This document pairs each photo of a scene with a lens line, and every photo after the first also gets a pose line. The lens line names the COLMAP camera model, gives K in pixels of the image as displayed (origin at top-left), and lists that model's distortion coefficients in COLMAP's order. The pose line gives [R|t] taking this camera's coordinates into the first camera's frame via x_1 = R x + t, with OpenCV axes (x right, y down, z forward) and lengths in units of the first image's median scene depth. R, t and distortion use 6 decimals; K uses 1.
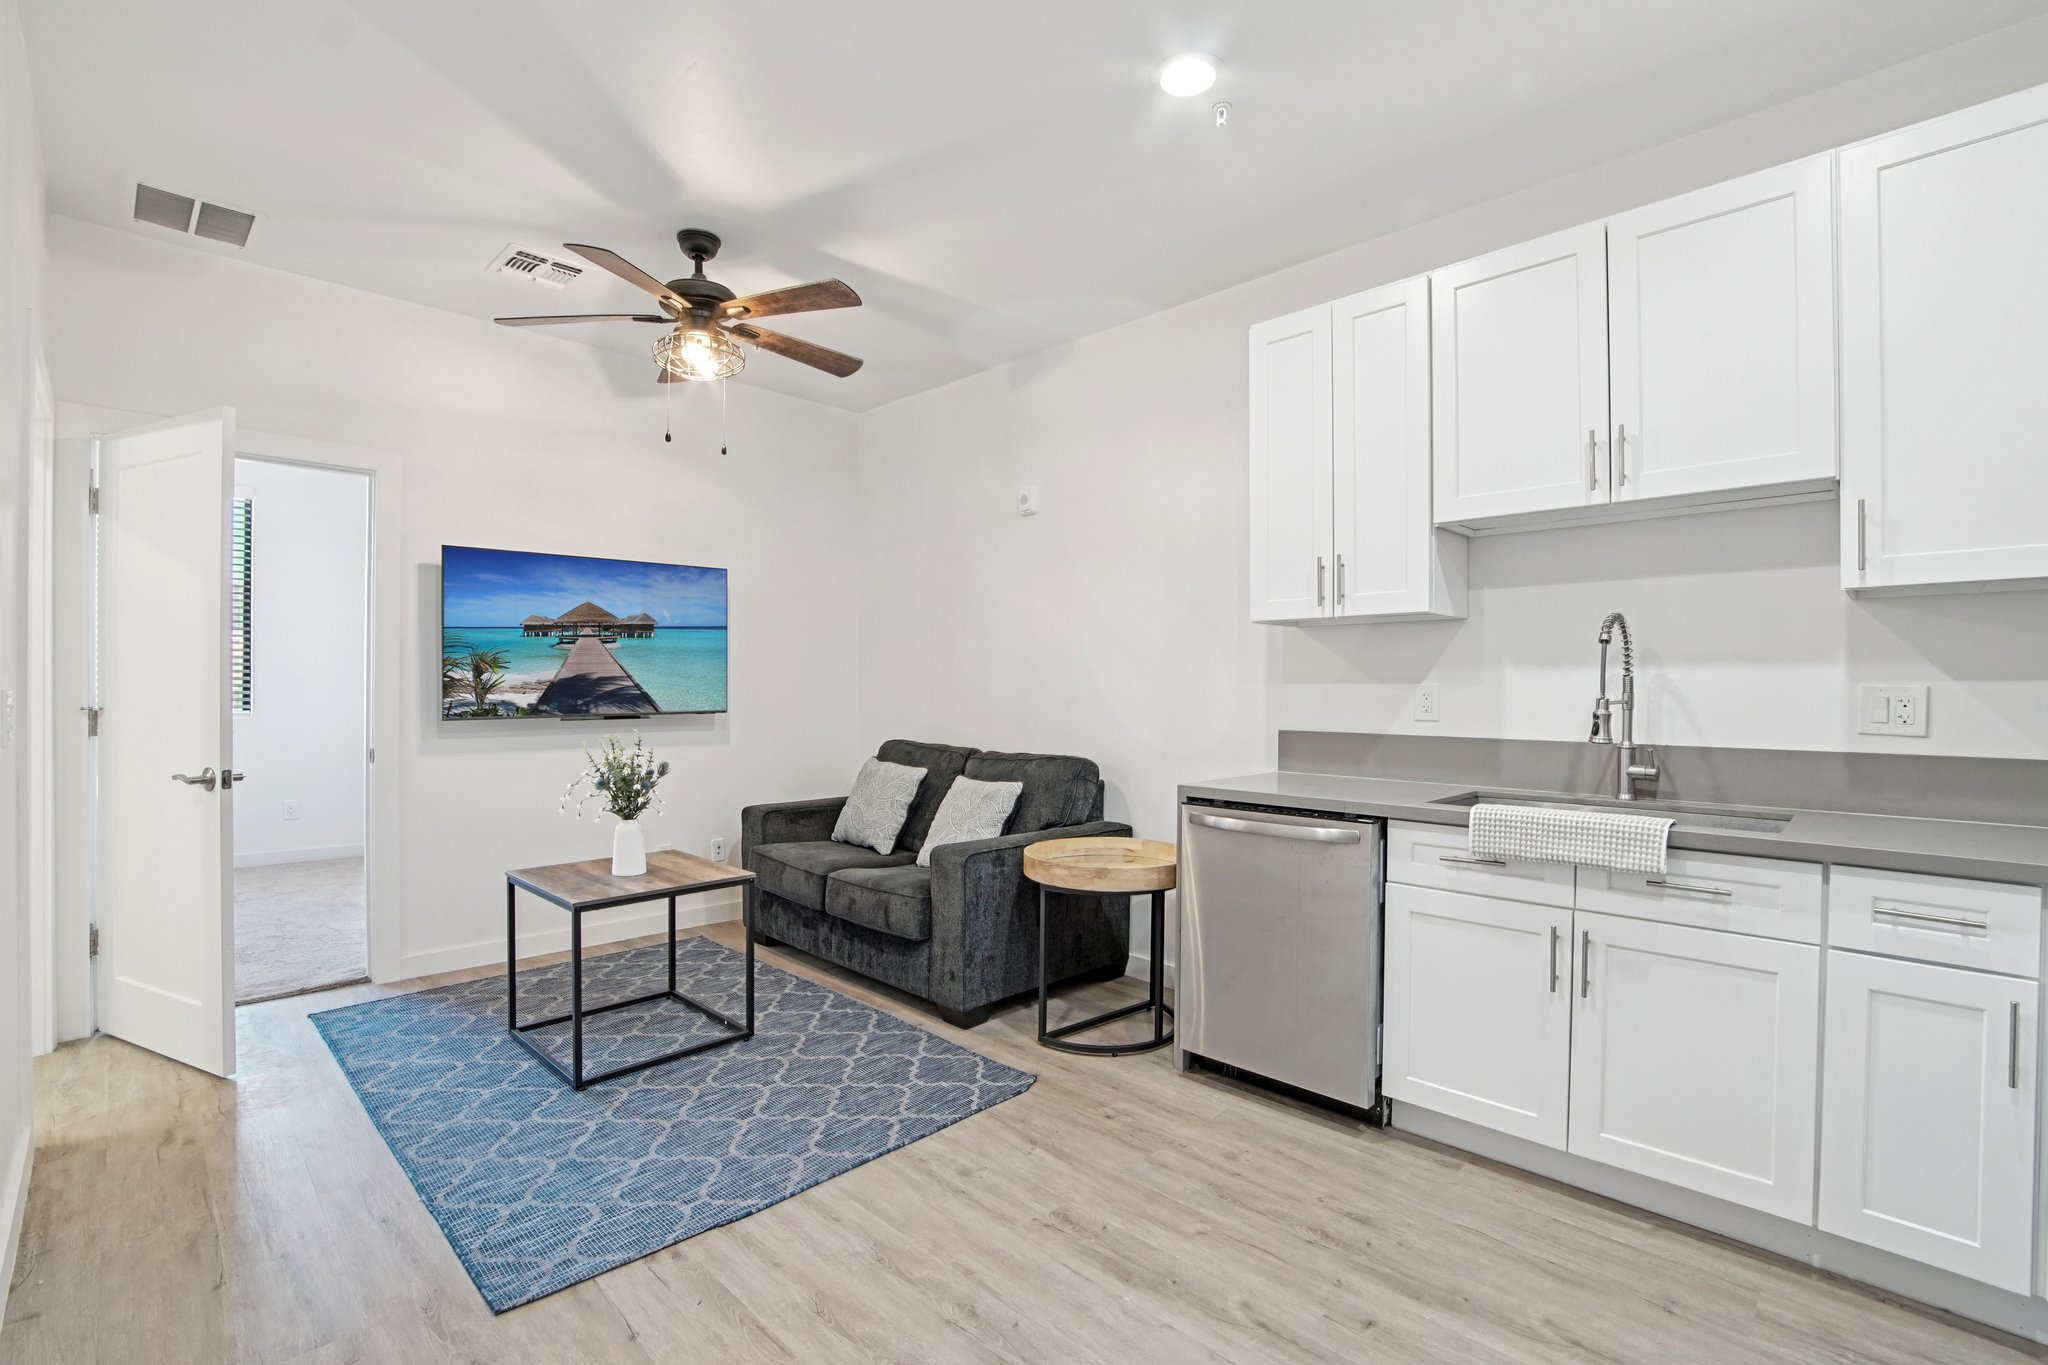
lens RADIAL K [[919.0, 0, 1003.0], [0, 919.0, 685.6], [0, 0, 1]] dist [-0.025562, 0.001588]
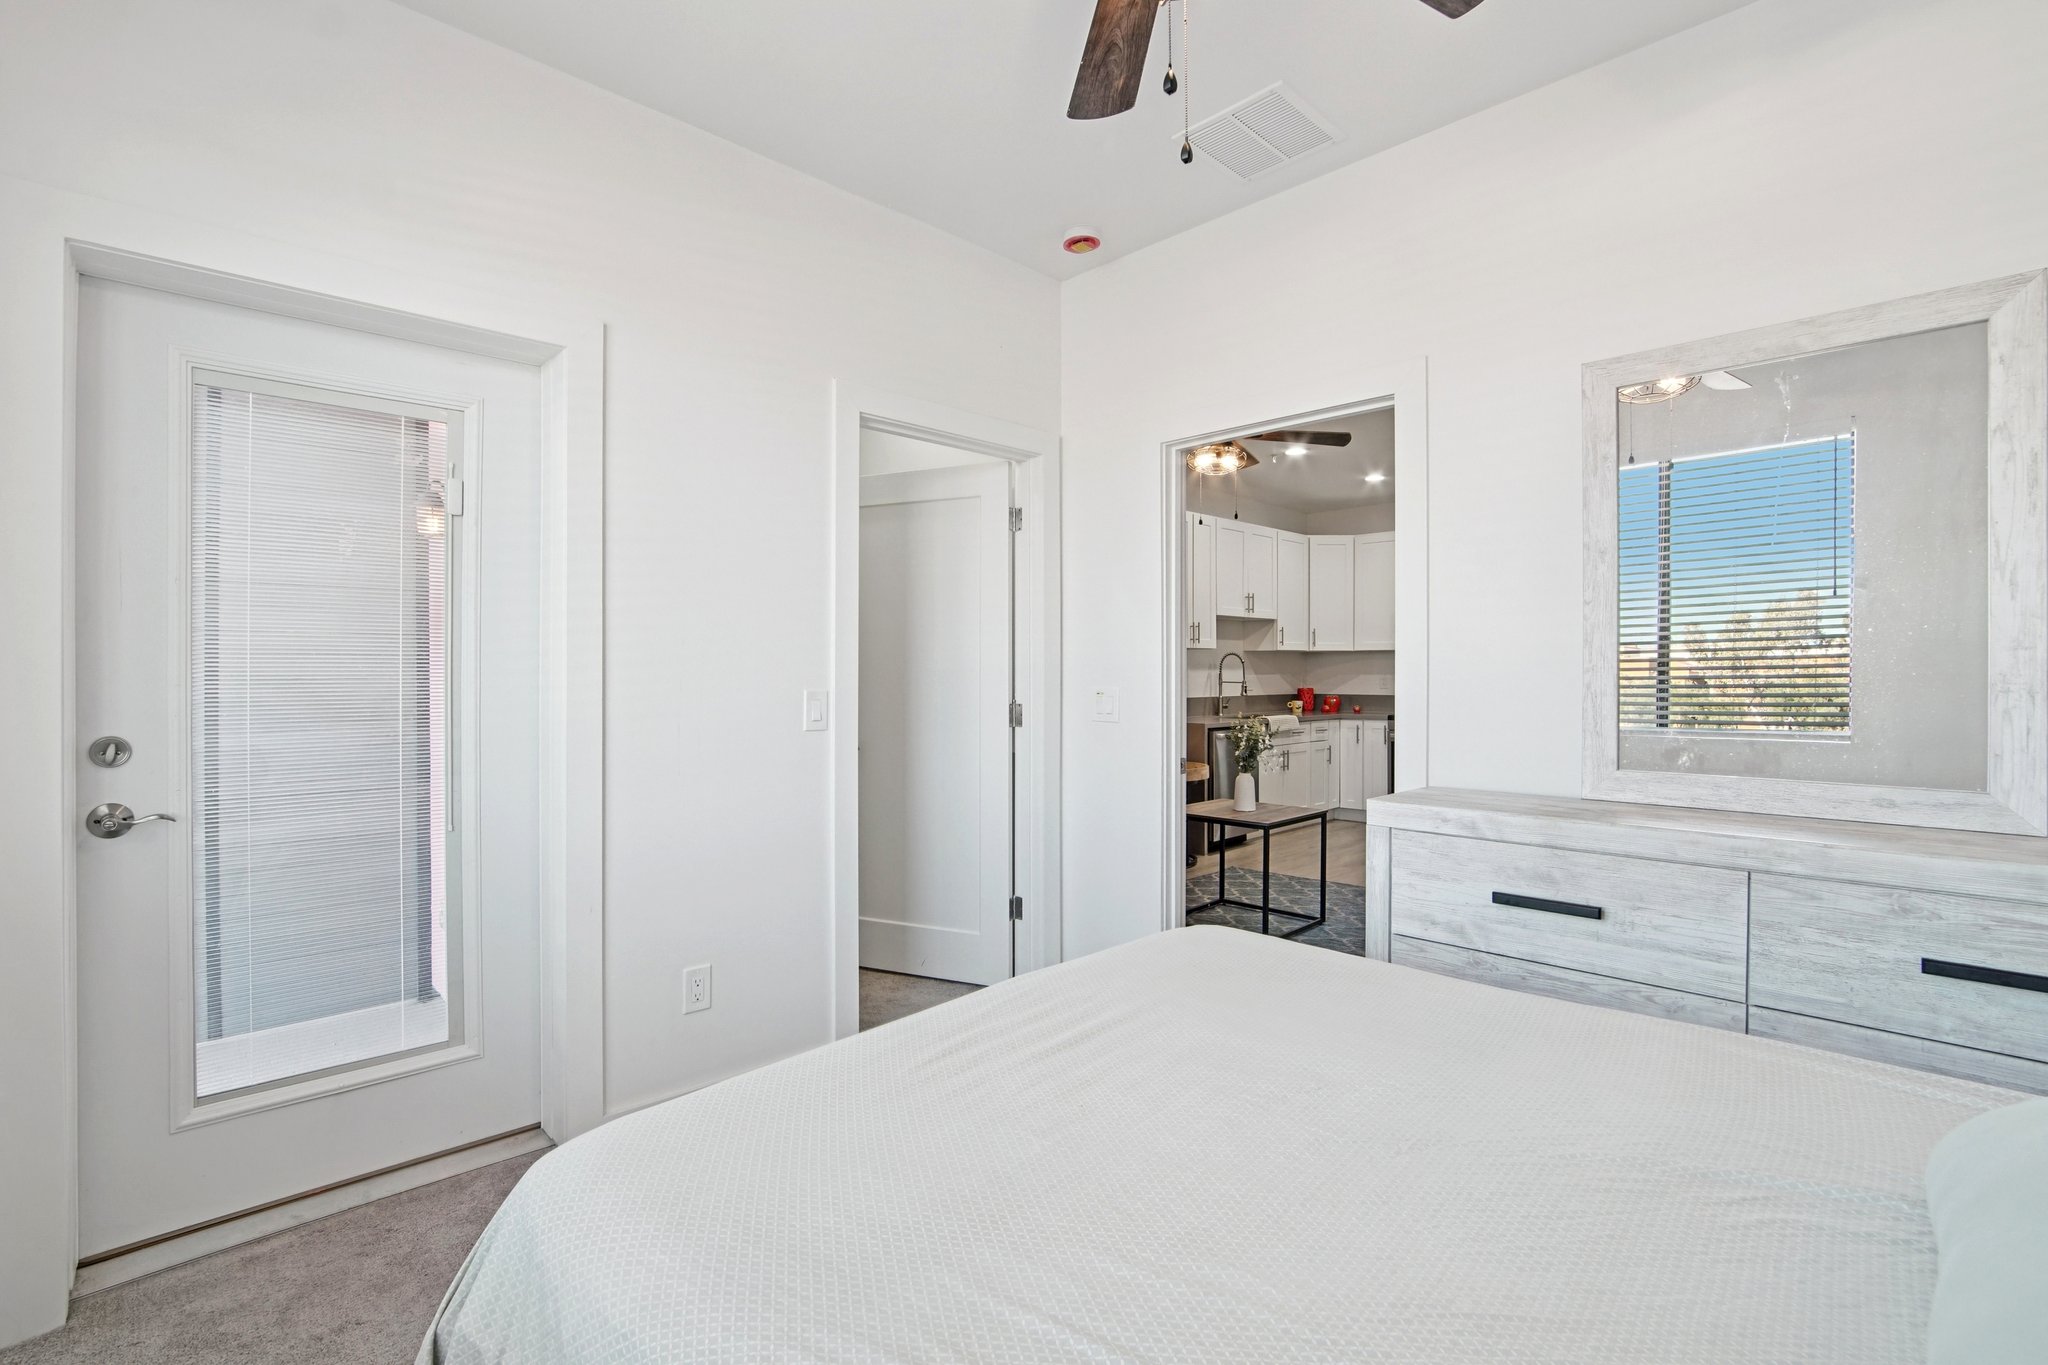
lens RADIAL K [[919.0, 0, 1013.0], [0, 919.0, 680.8], [0, 0, 1]] dist [-0.025562, 0.001588]
pose [[0.002749, -0.012760, 0.999915, -2.496146], [0.001355, 0.999918, 0.012757, -0.027824], [-0.999995, 0.001320, 0.002766, 1.817977]]
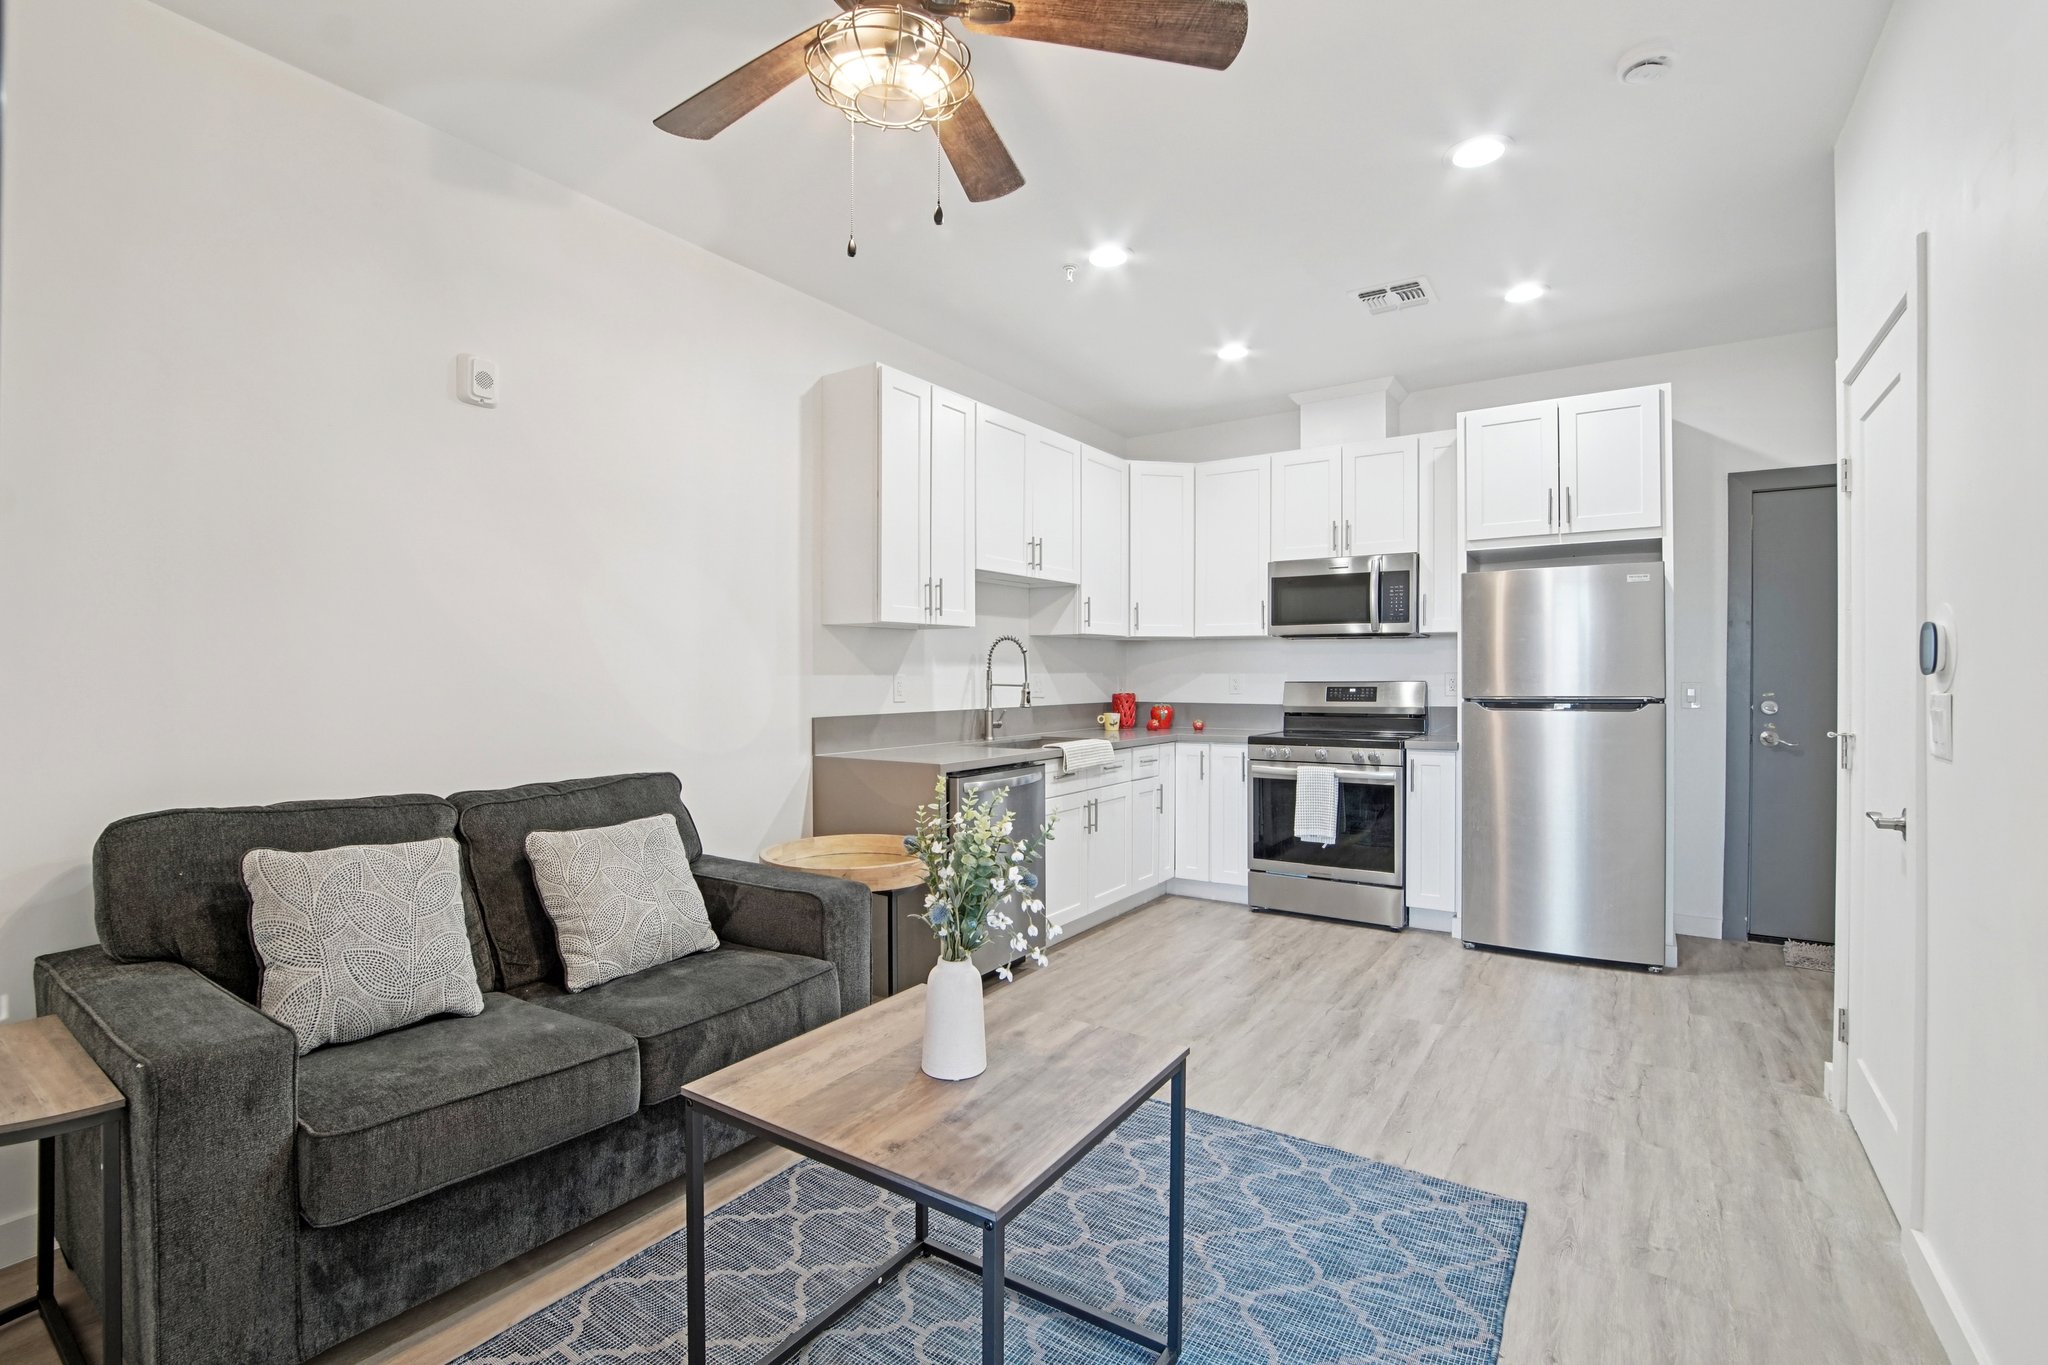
lens RADIAL K [[919.0, 0, 1019.5], [0, 919.0, 679.9], [0, 0, 1]] dist [-0.025562, 0.001588]
pose [[-0.193248, -0.009964, 0.981099, -1.196547], [-0.000189, 0.999949, 0.010118, -0.011502], [-0.981150, 0.001770, -0.193239, 1.410995]]
